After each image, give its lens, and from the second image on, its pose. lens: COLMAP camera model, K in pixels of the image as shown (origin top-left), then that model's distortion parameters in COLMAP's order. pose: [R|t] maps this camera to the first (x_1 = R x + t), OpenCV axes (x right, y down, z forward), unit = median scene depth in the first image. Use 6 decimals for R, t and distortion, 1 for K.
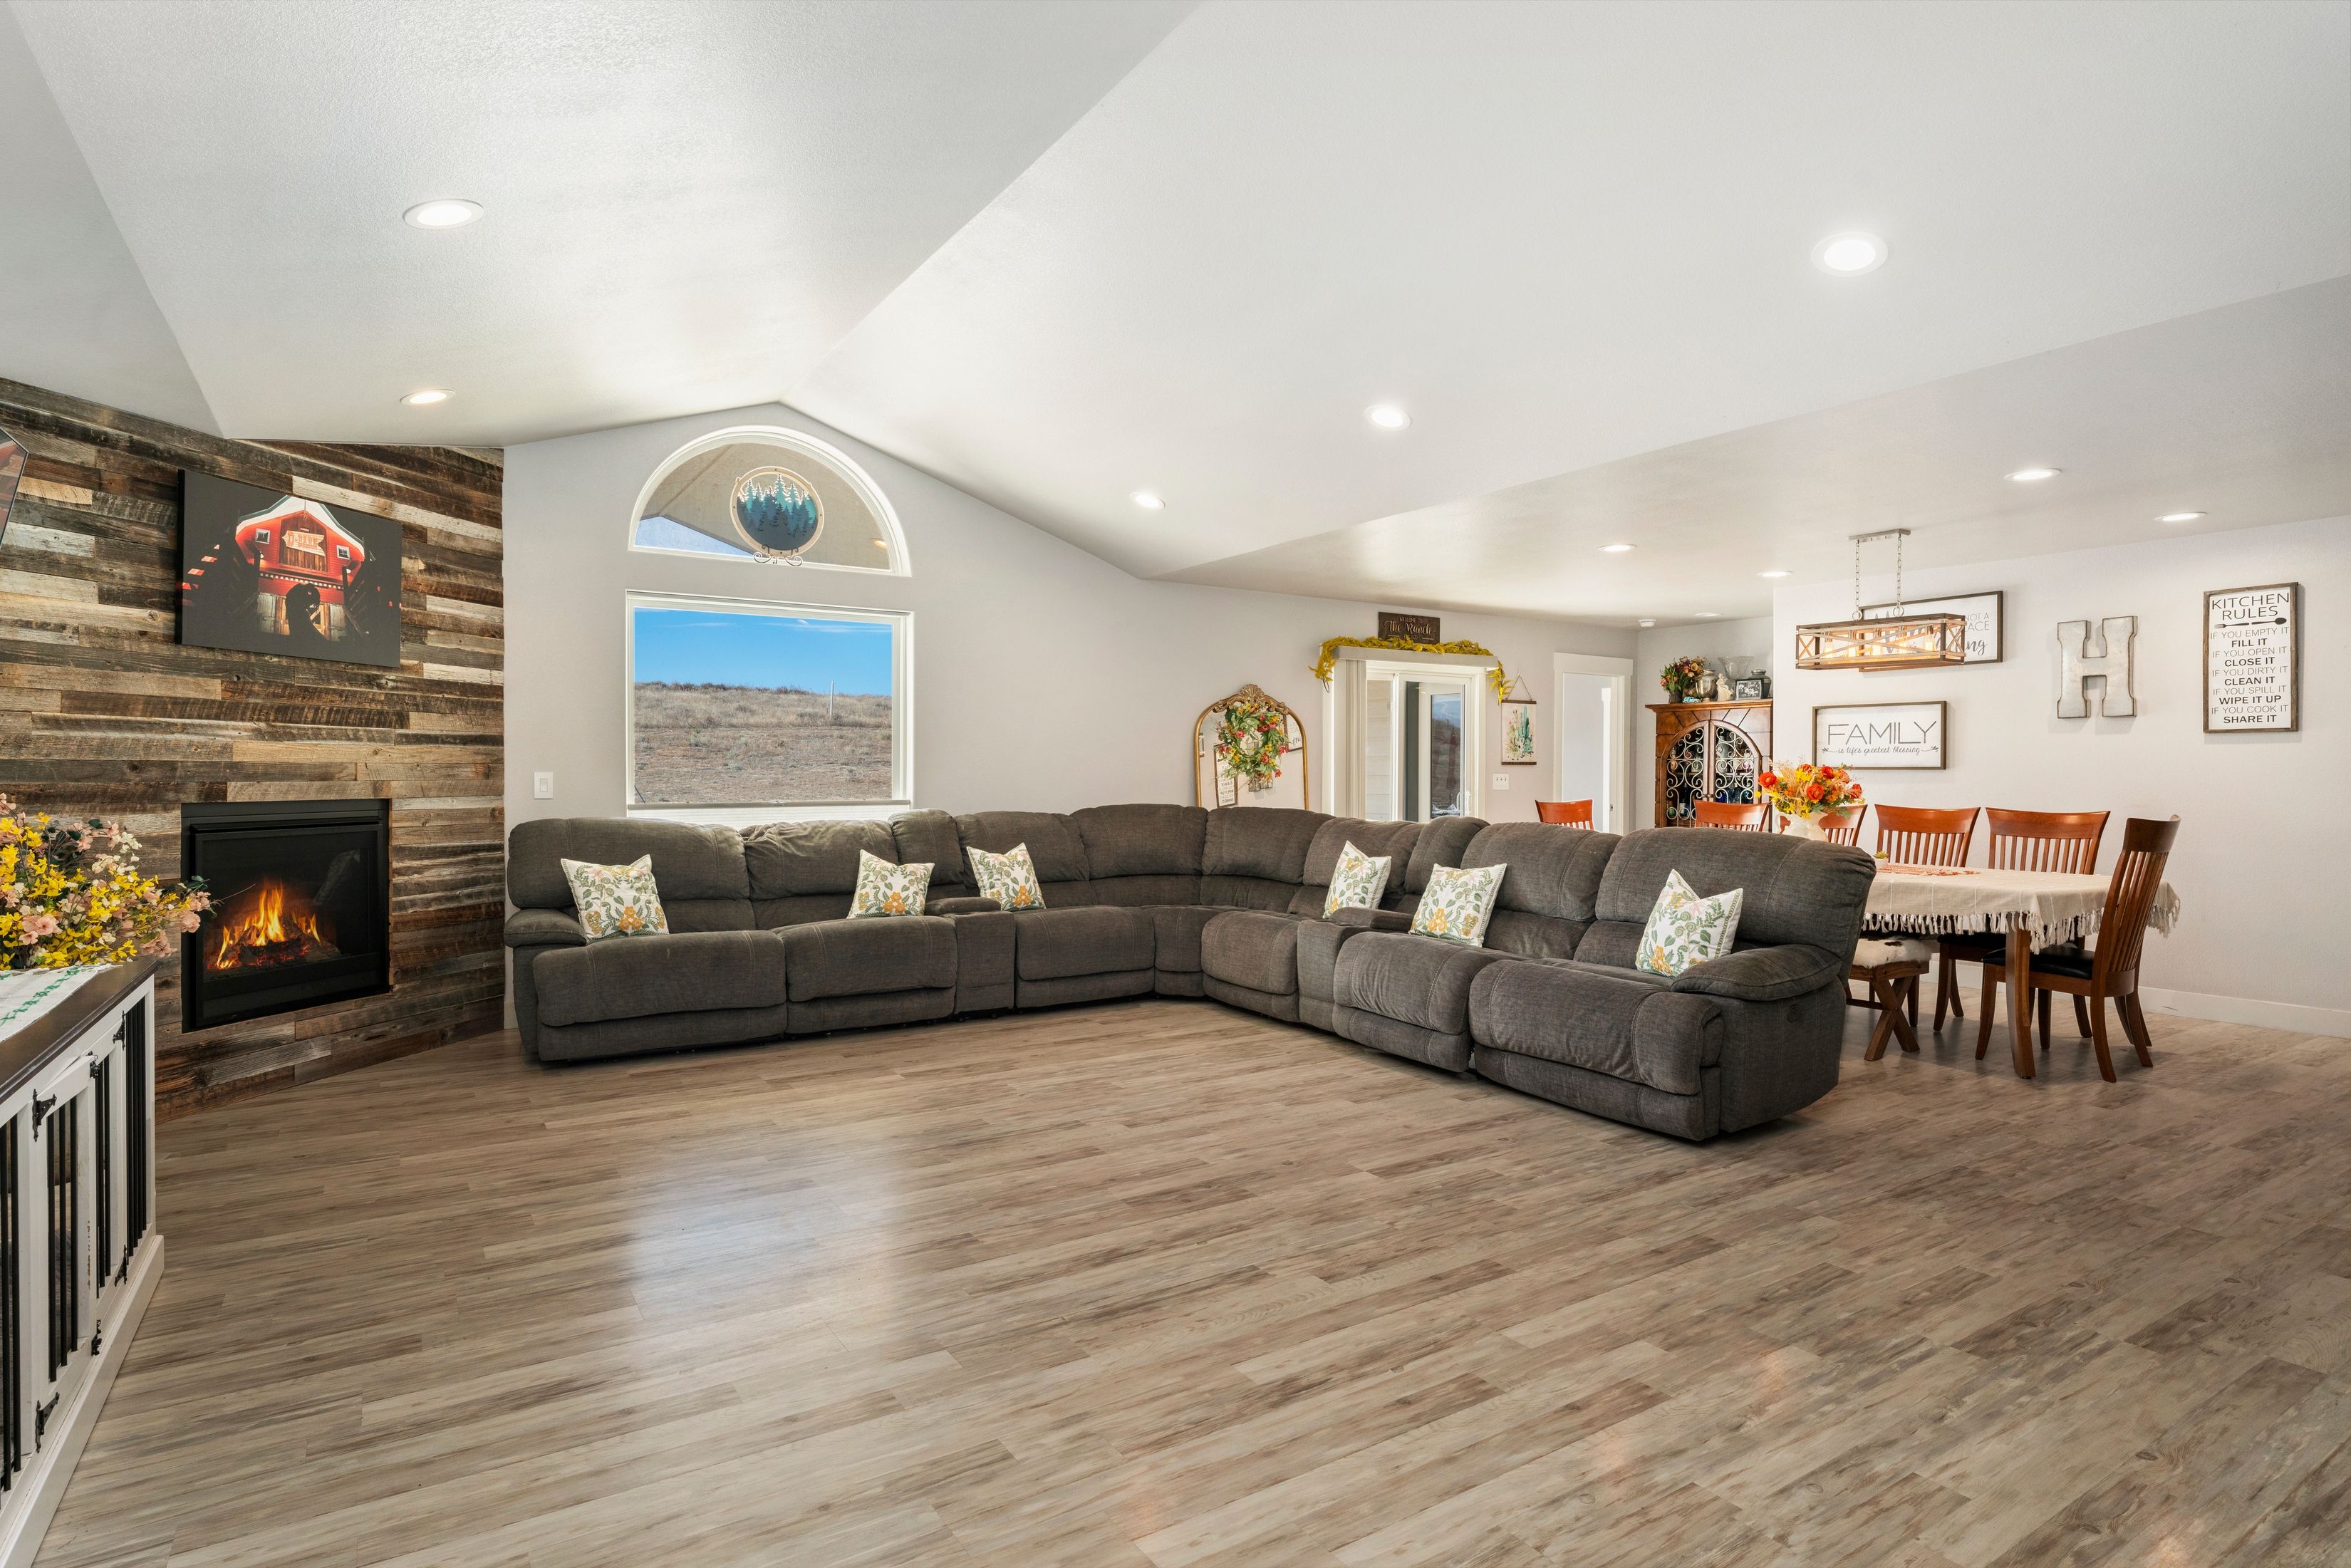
lens RADIAL K [[1211.6, 0, 1164.3], [0, 1211.6, 784.4], [0, 0, 1]] dist [0.003369, -0.003731]
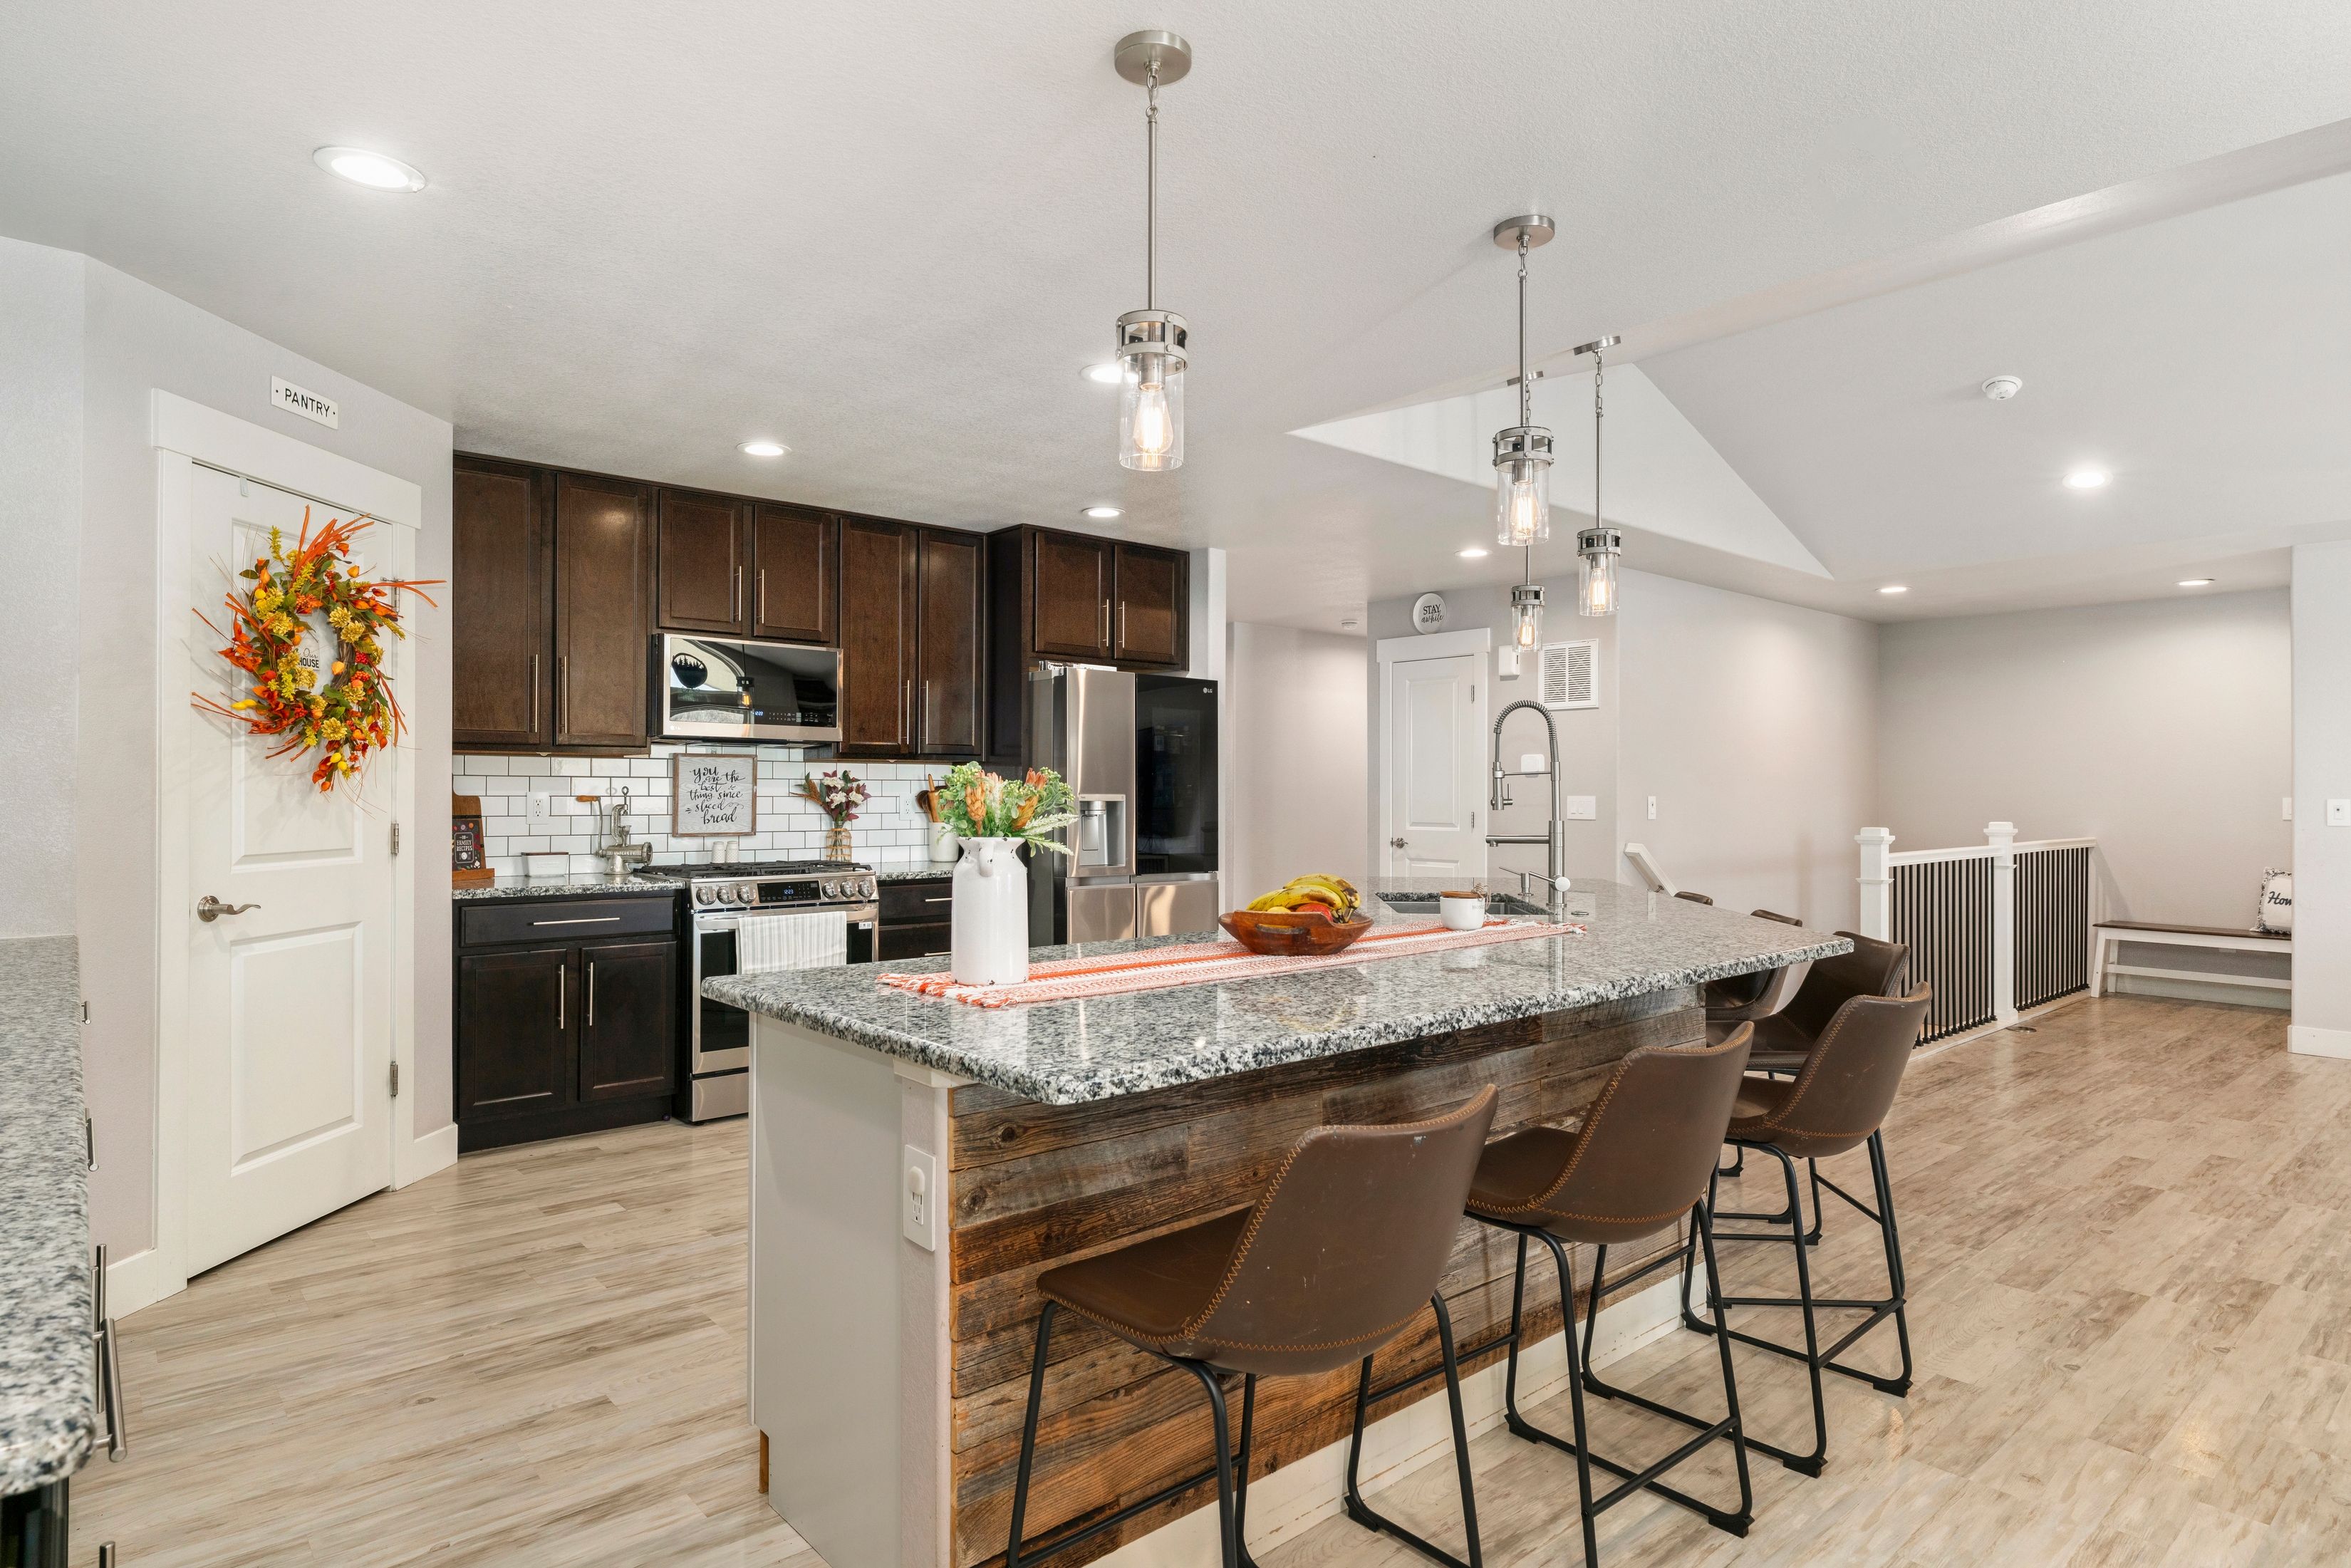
lens RADIAL K [[1267.7, 0, 1164.6], [0, 1267.7, 797.6], [0, 0, 1]] dist [-0.016038, 0.005863]
pose [[-0.991393, -0.004716, -0.130833, 0.938677], [-0.006796, 0.999857, 0.015454, -0.010310], [0.130742, 0.016210, -0.991284, 1.026491]]
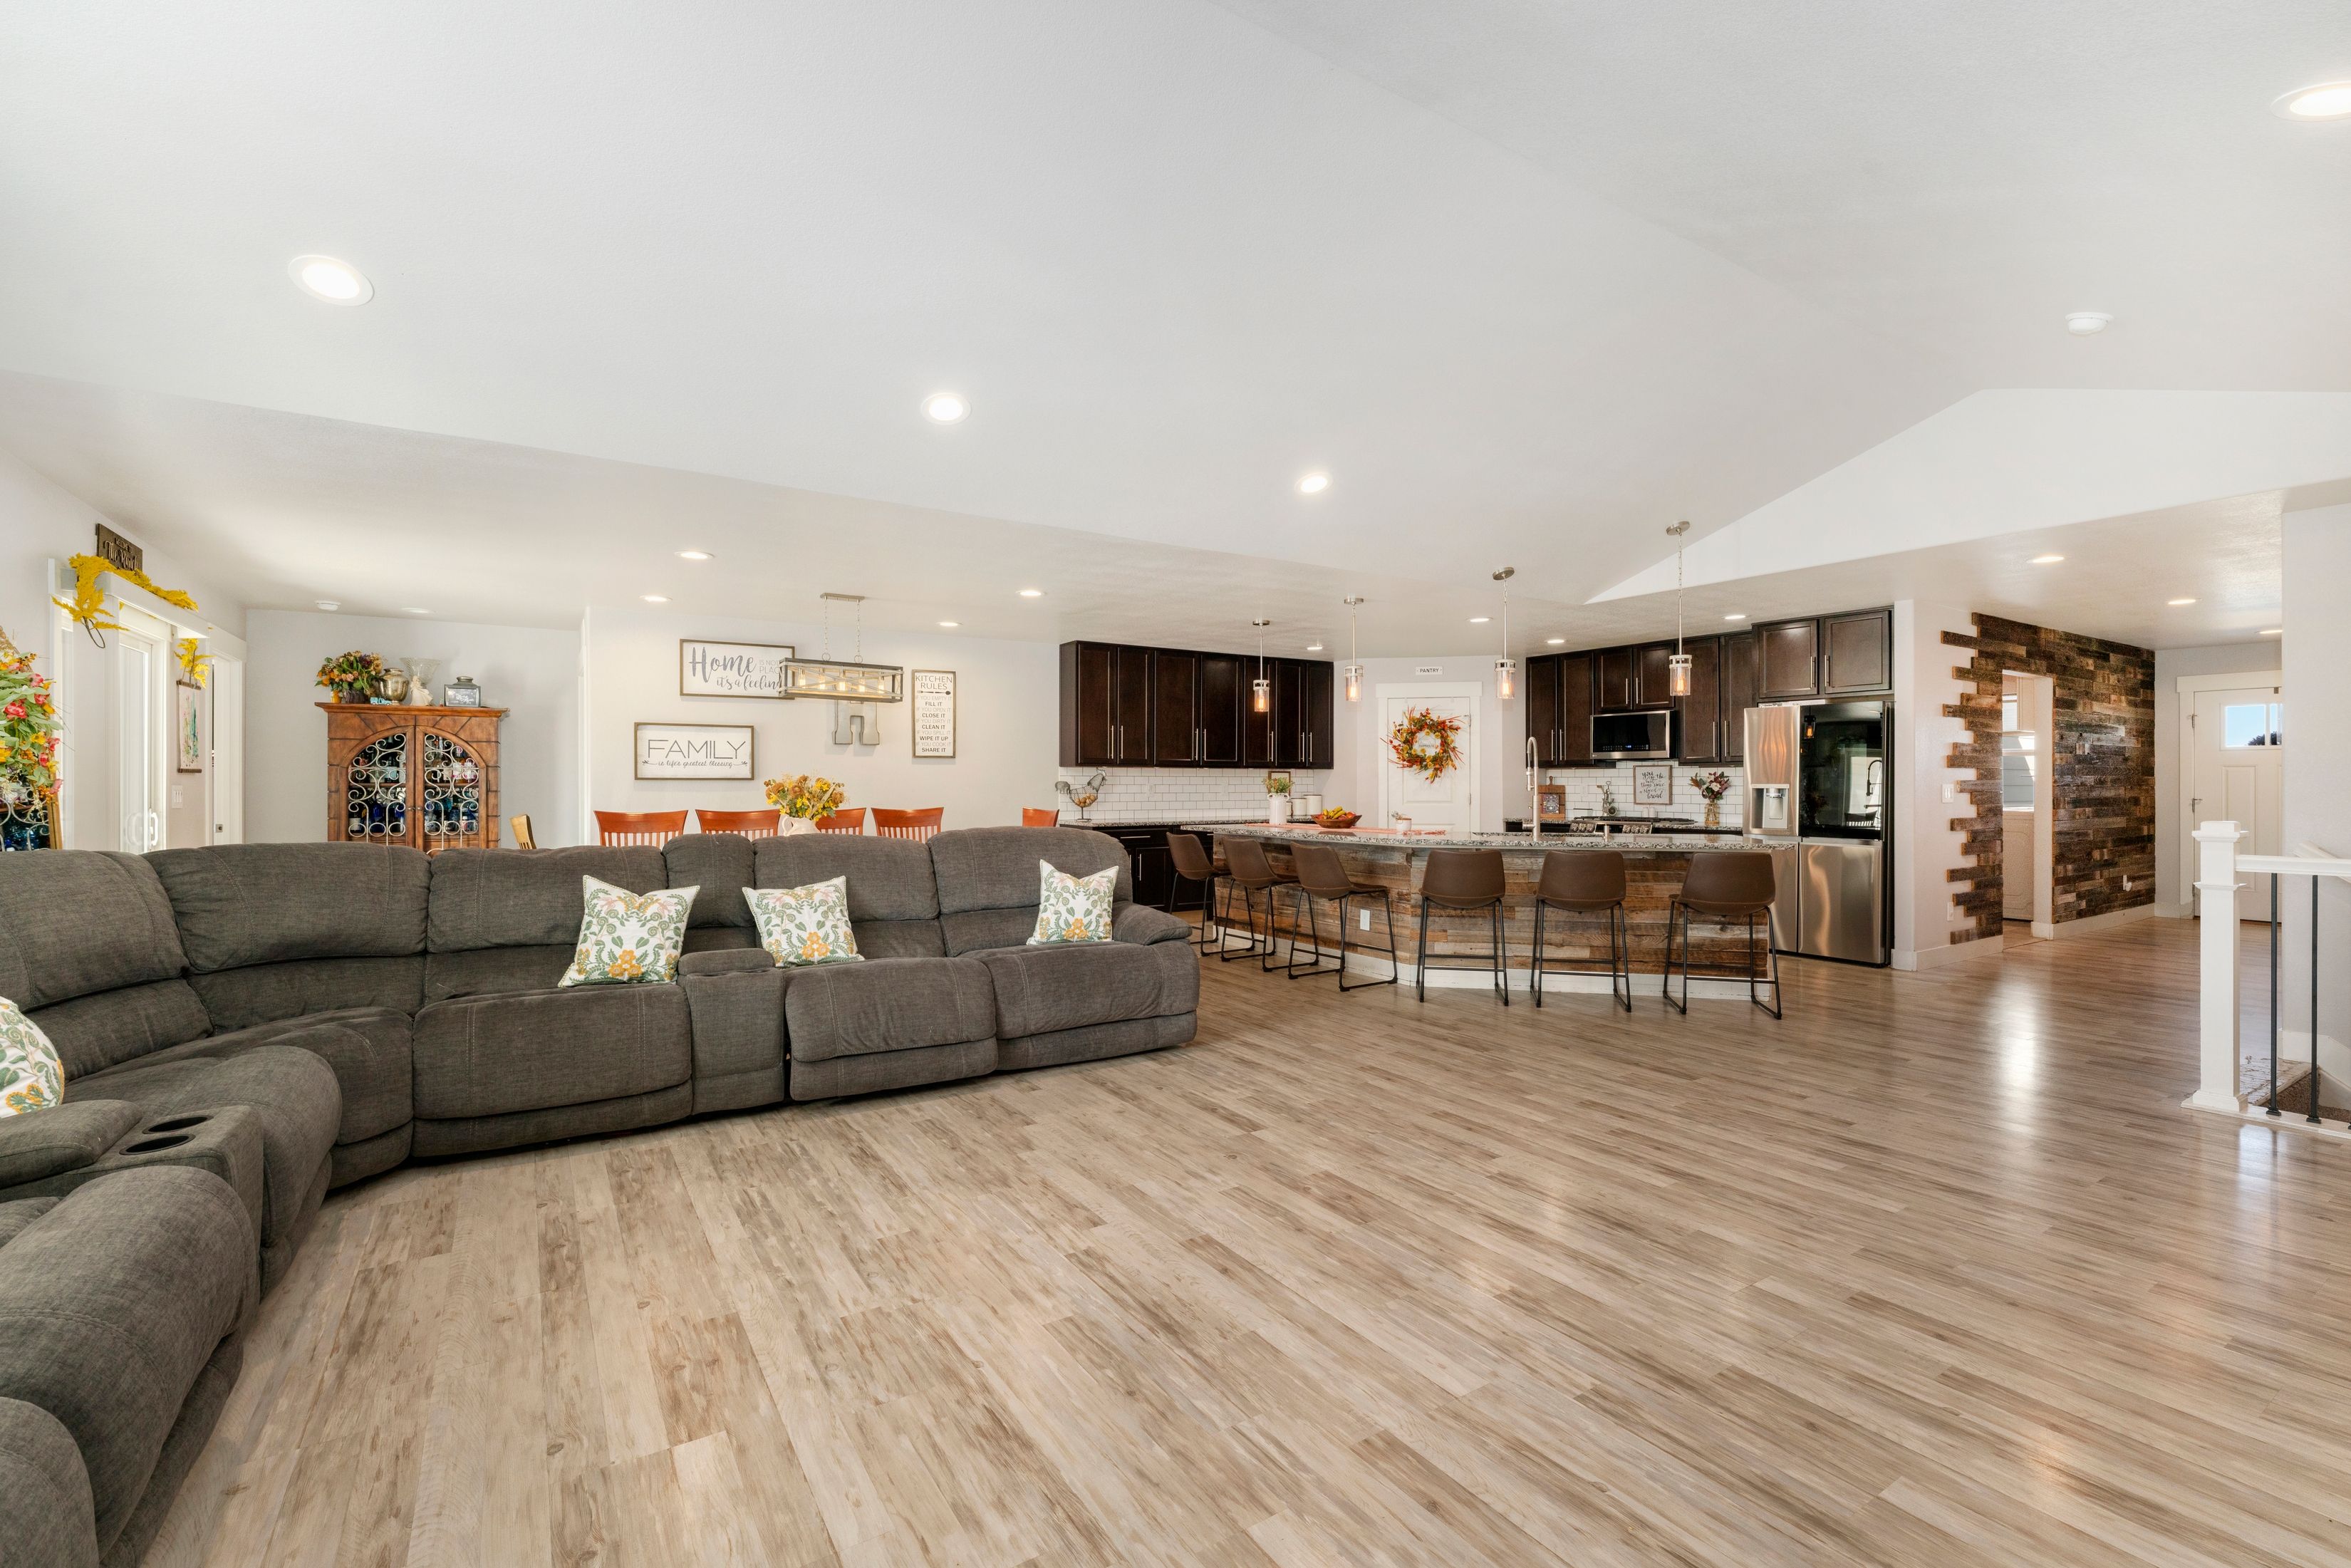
lens RADIAL K [[1023.3, 0, 1172.4], [0, 1023.3, 782.1], [0, 0, 1]] dist [-0.000696, -0.000426]
pose [[0.001006, -0.000583, 0.999999, -0.570692], [0.010689, 0.999943, 0.000572, -0.008252], [-0.999942, 0.010689, 0.001012, 0.766455]]
